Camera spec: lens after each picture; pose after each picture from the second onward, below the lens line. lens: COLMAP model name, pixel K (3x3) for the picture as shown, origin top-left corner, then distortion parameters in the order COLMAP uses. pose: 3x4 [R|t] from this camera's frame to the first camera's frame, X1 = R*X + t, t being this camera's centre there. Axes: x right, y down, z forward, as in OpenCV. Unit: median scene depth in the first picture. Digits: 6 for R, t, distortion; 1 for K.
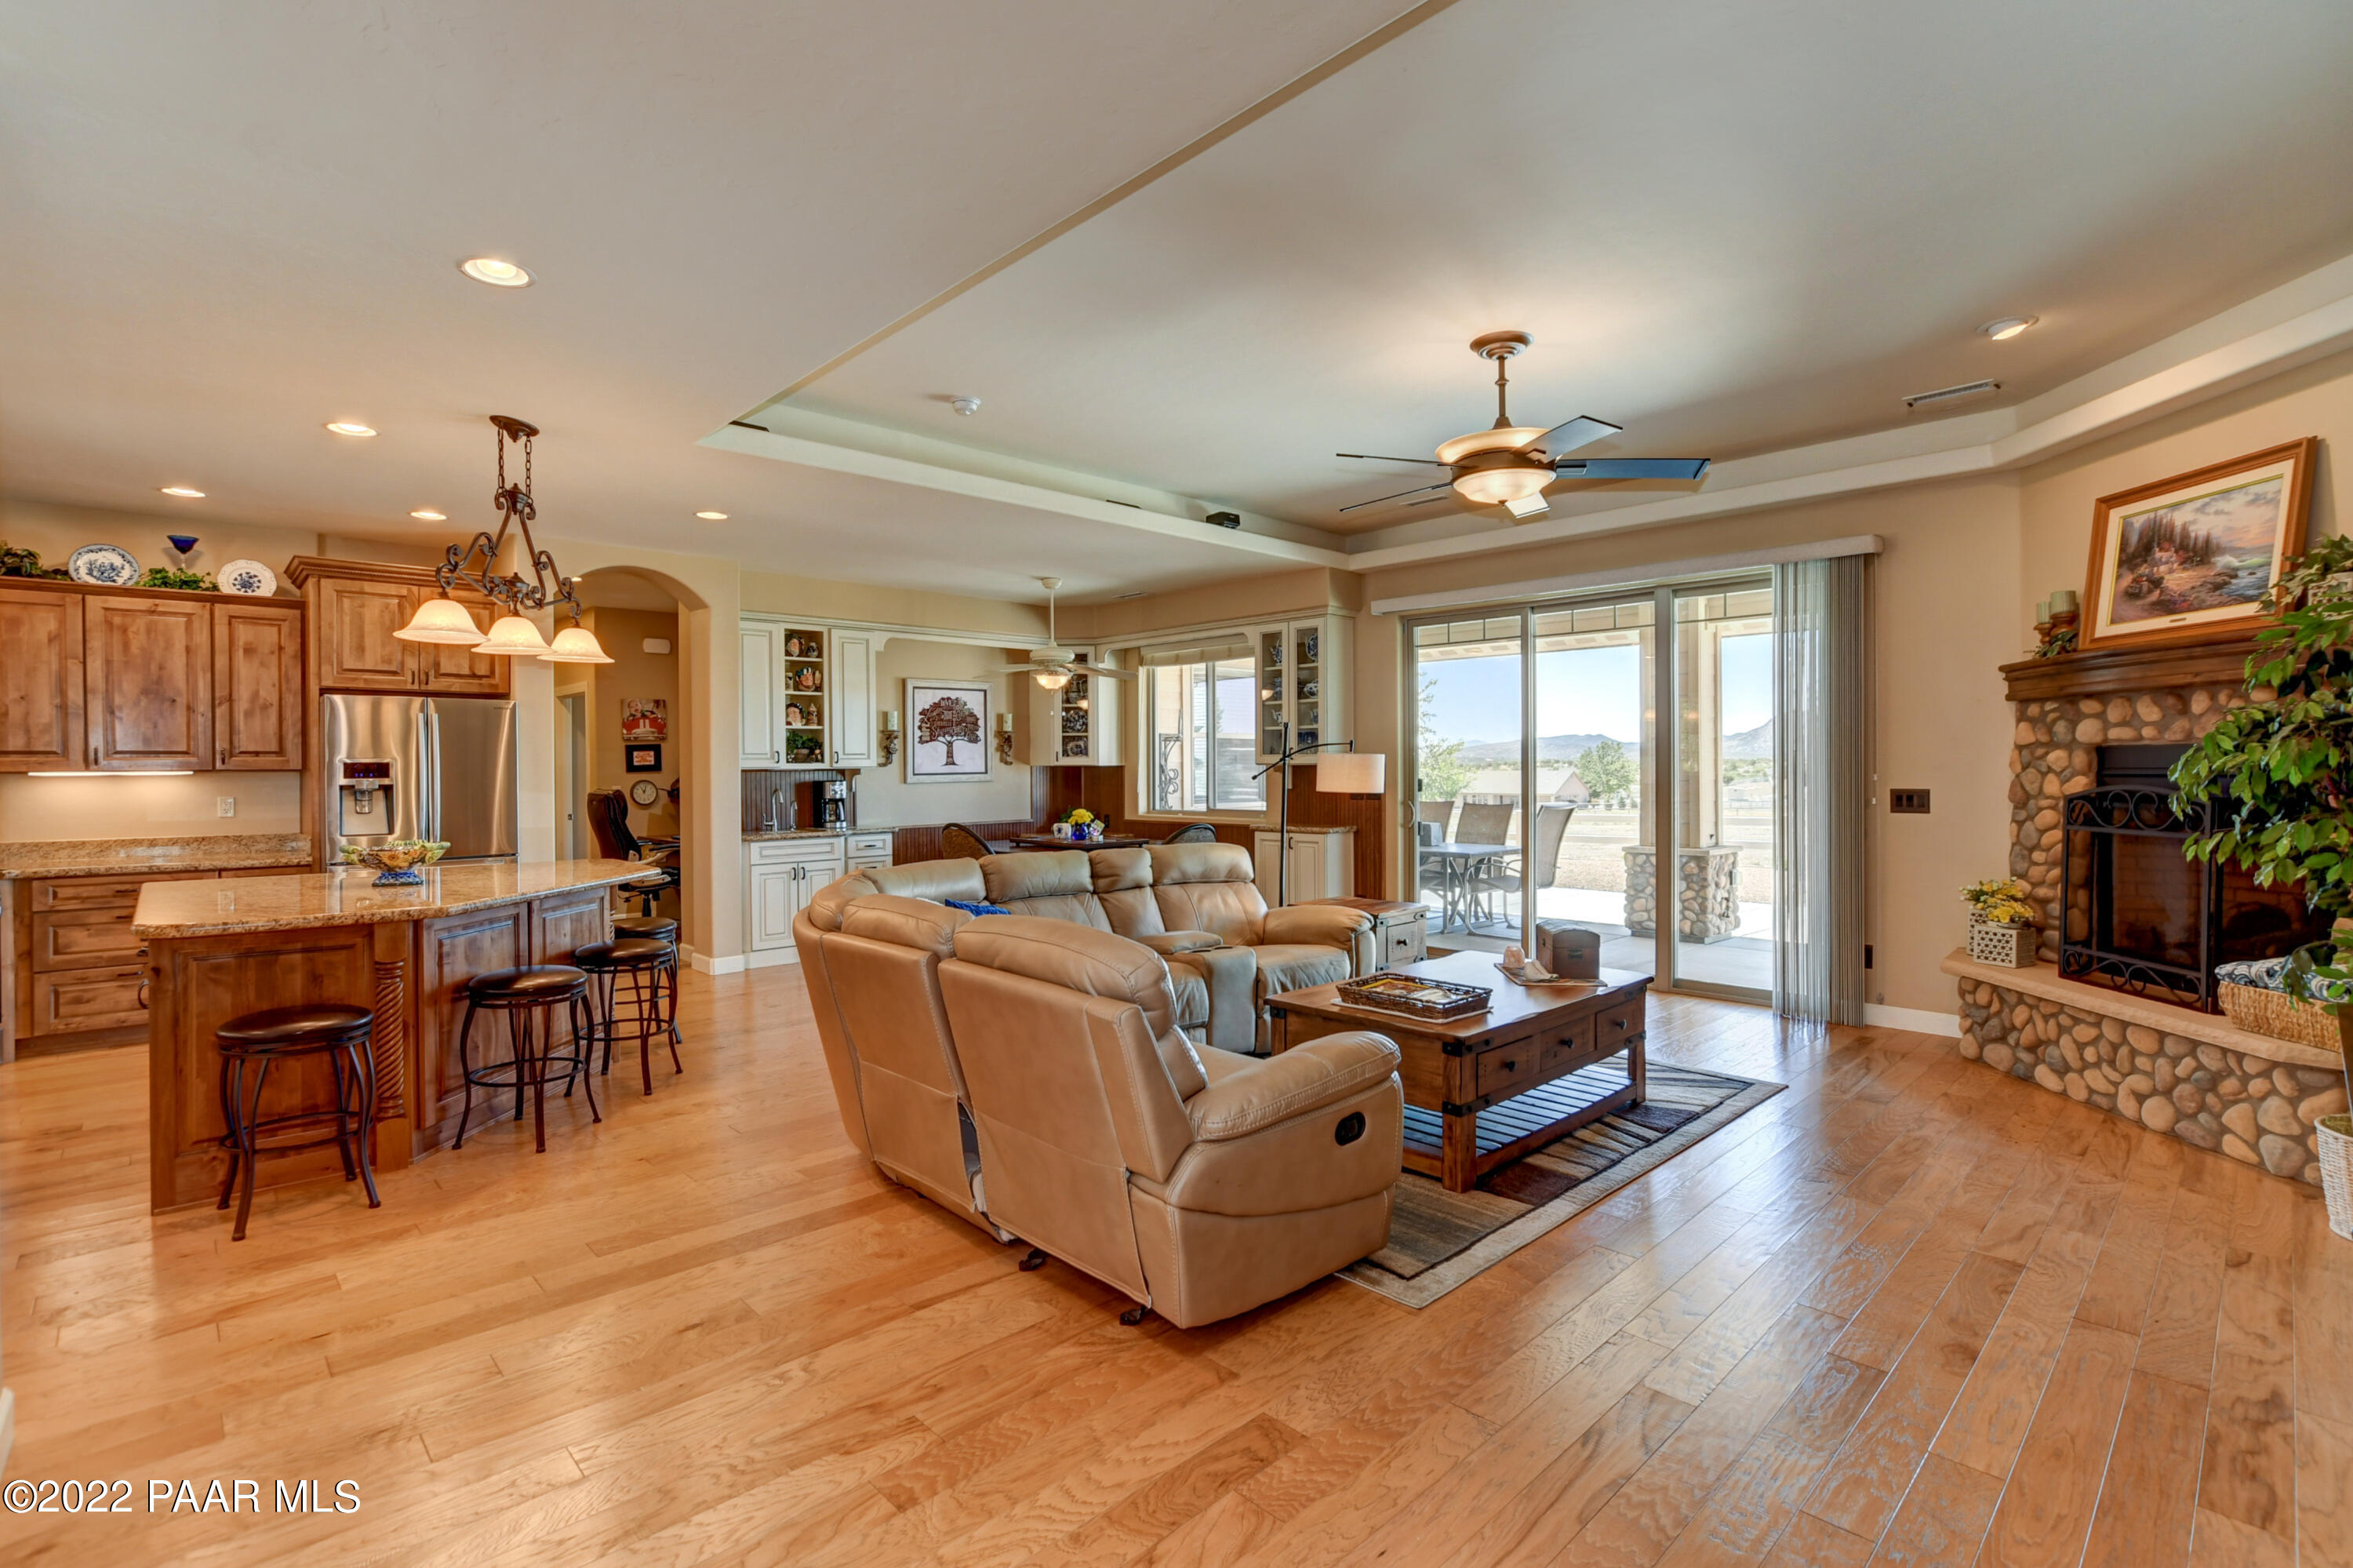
lens RADIAL K [[1077.3, 0, 1171.1], [0, 1077.3, 772.4], [0, 0, 1]] dist [-0.011062, 0.000332]
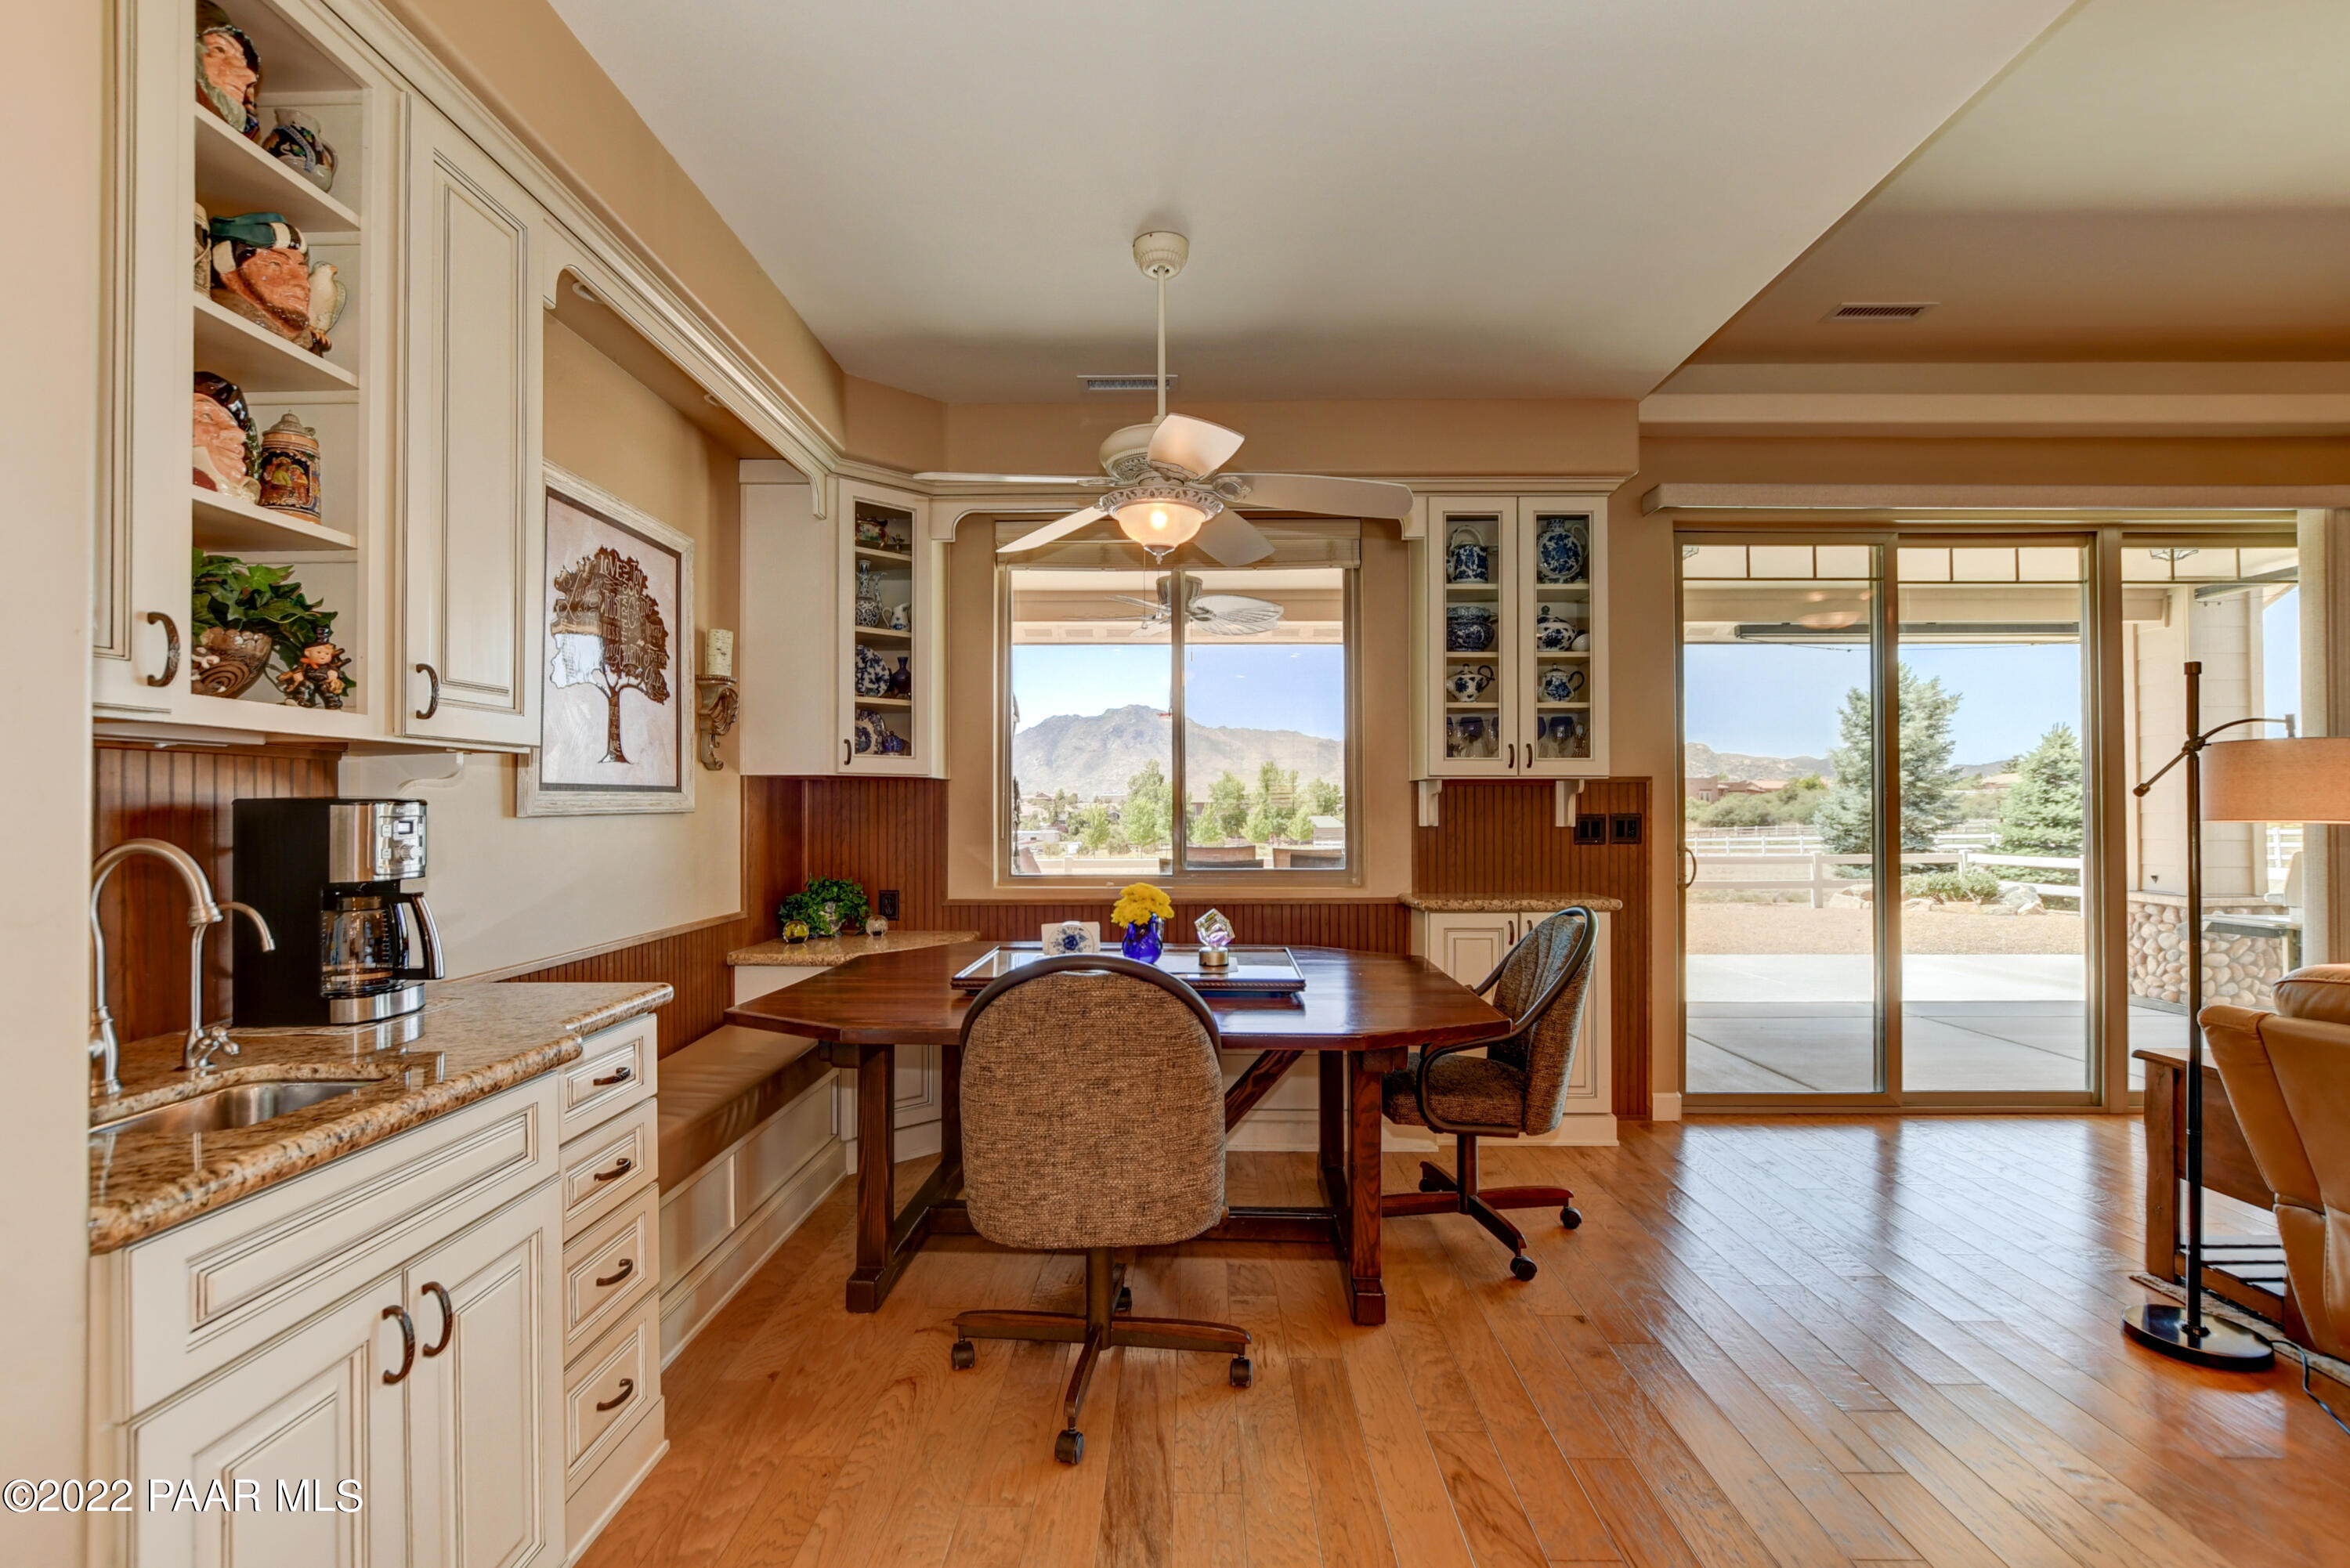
lens RADIAL K [[1075.8, 0, 1165.2], [0, 1075.8, 805.7], [0, 0, 1]] dist [-0.011062, 0.000332]
pose [[0.702626, 0.008136, 0.711513, -0.583862], [-0.000421, 0.999939, -0.011019, 0.018250], [-0.711559, 0.007442, 0.702587, 1.210151]]
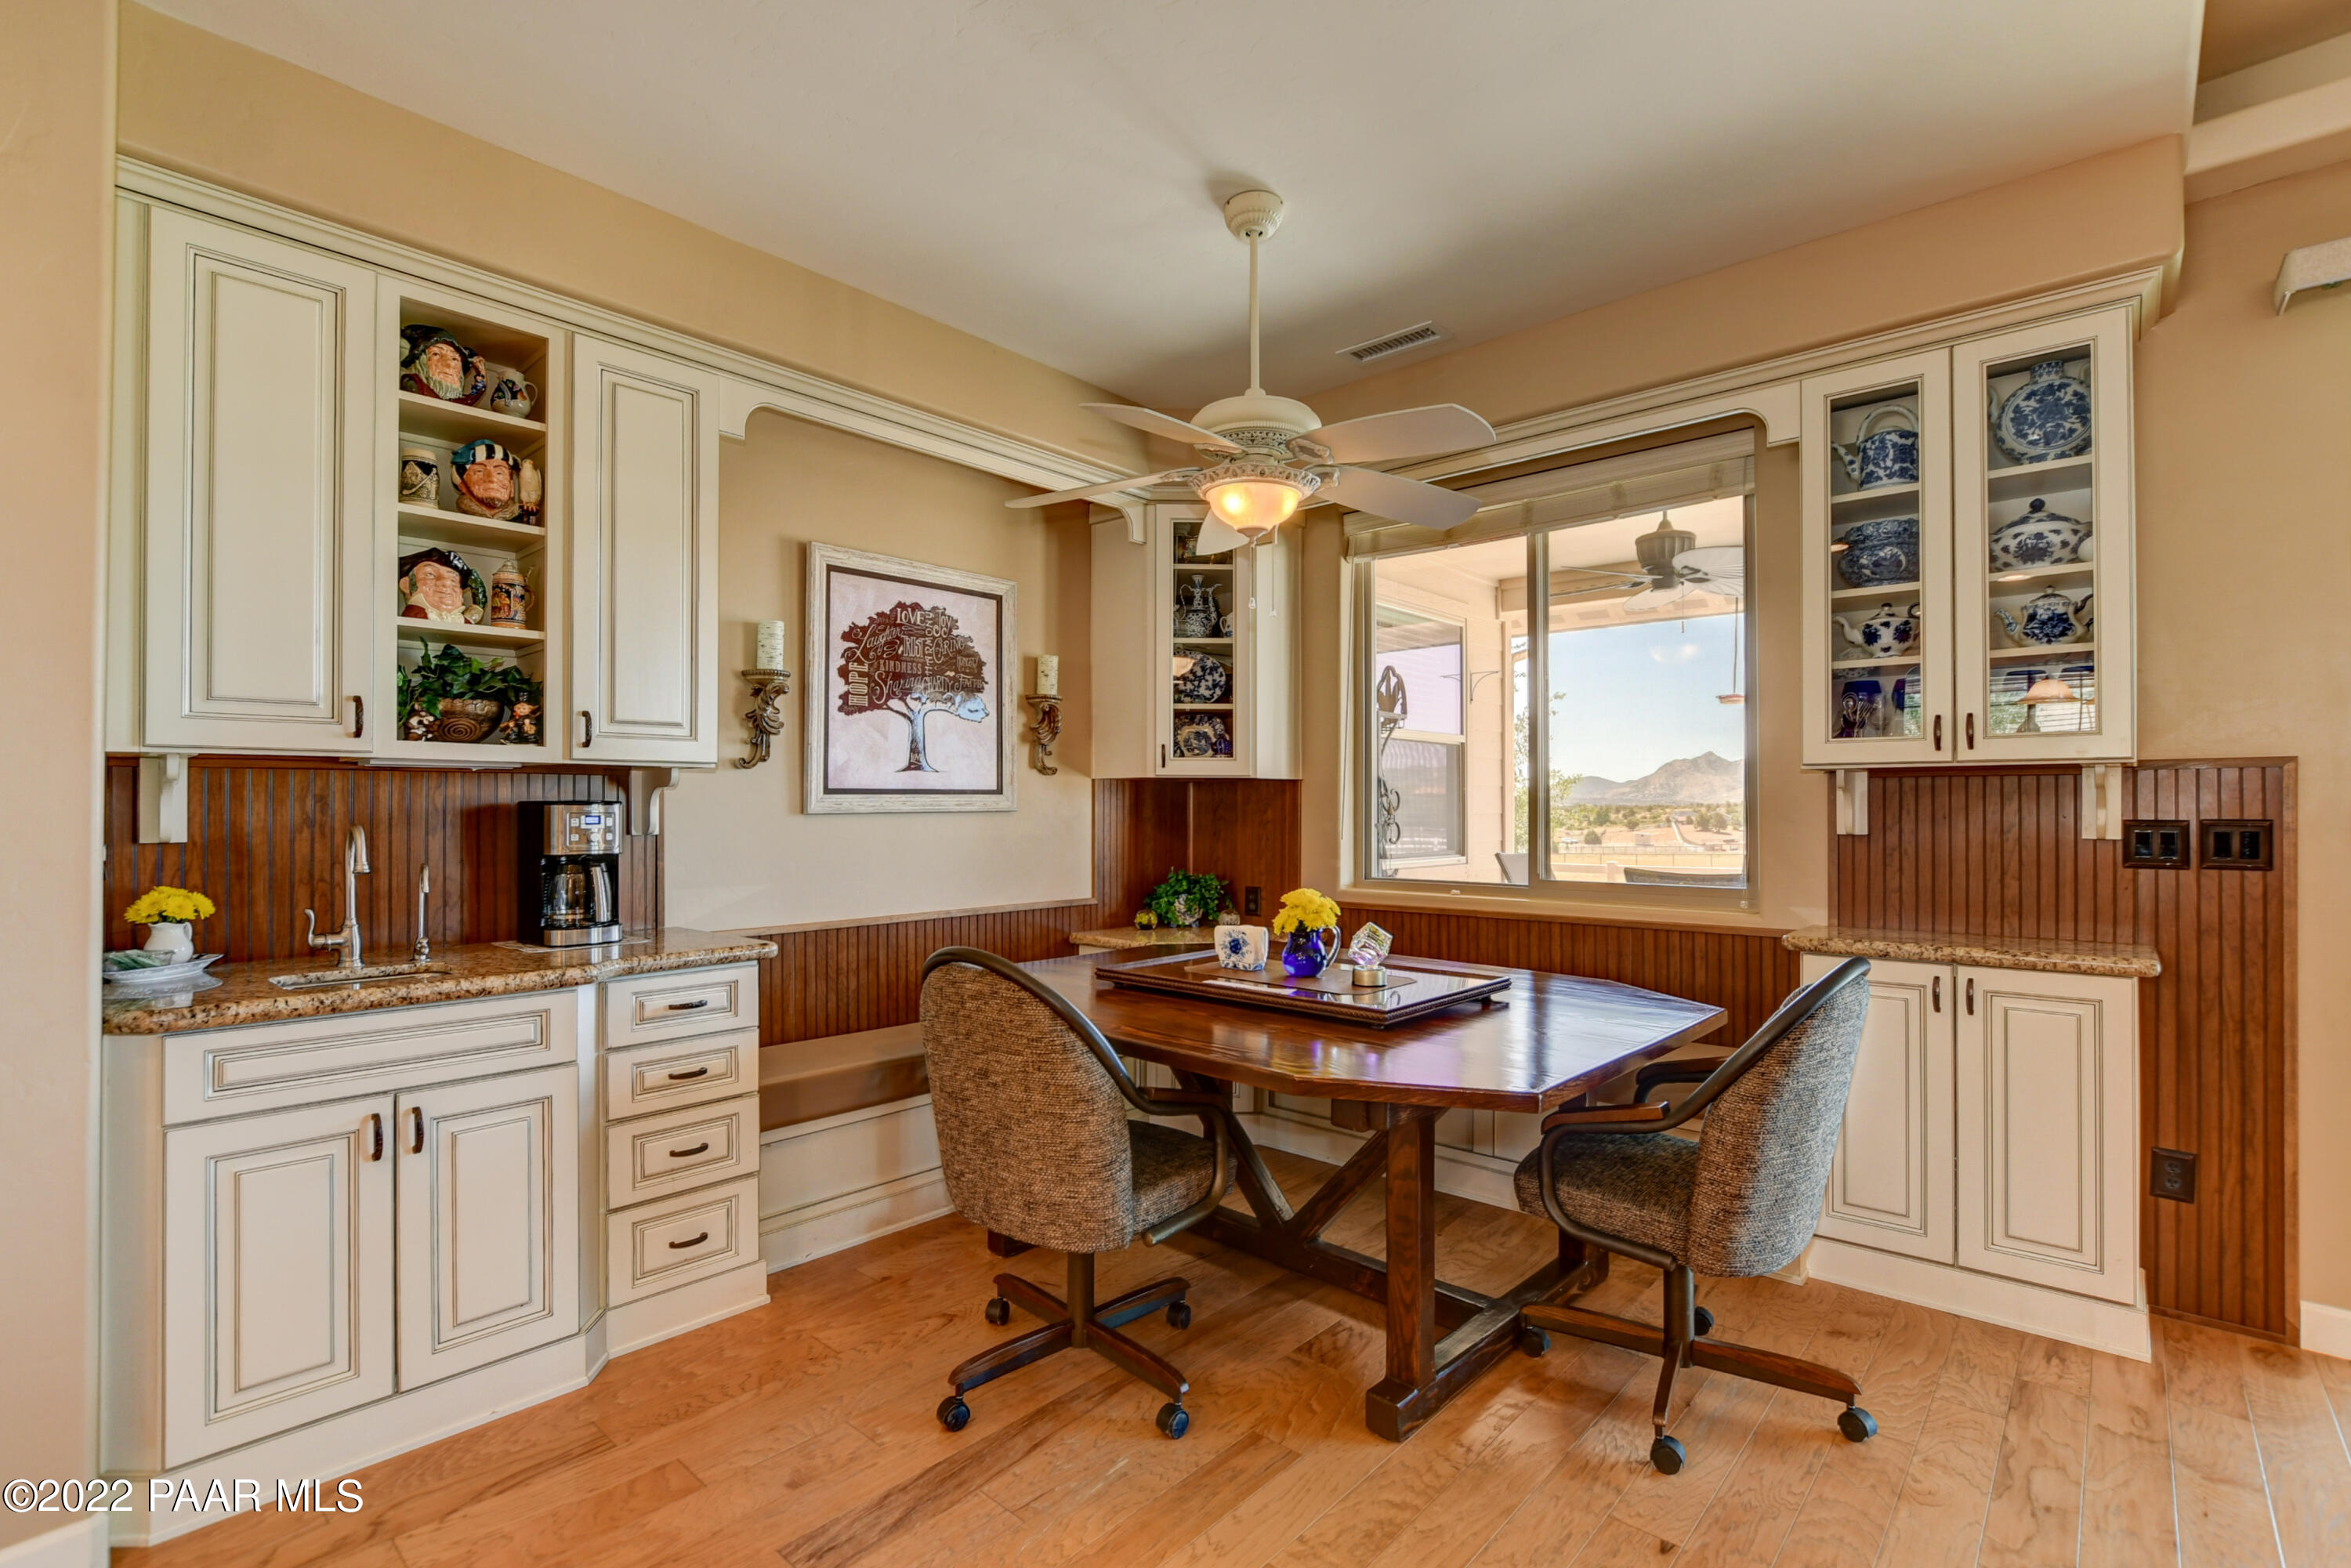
lens RADIAL K [[1076.3, 0, 1167.5], [0, 1076.3, 798.6], [0, 0, 1]] dist [-0.011062, 0.000332]
pose [[0.996659, 0.009013, 0.081181, -0.264928], [-0.007828, 0.999858, -0.014915, 0.016822], [-0.081303, 0.014229, 0.996588, 1.084337]]
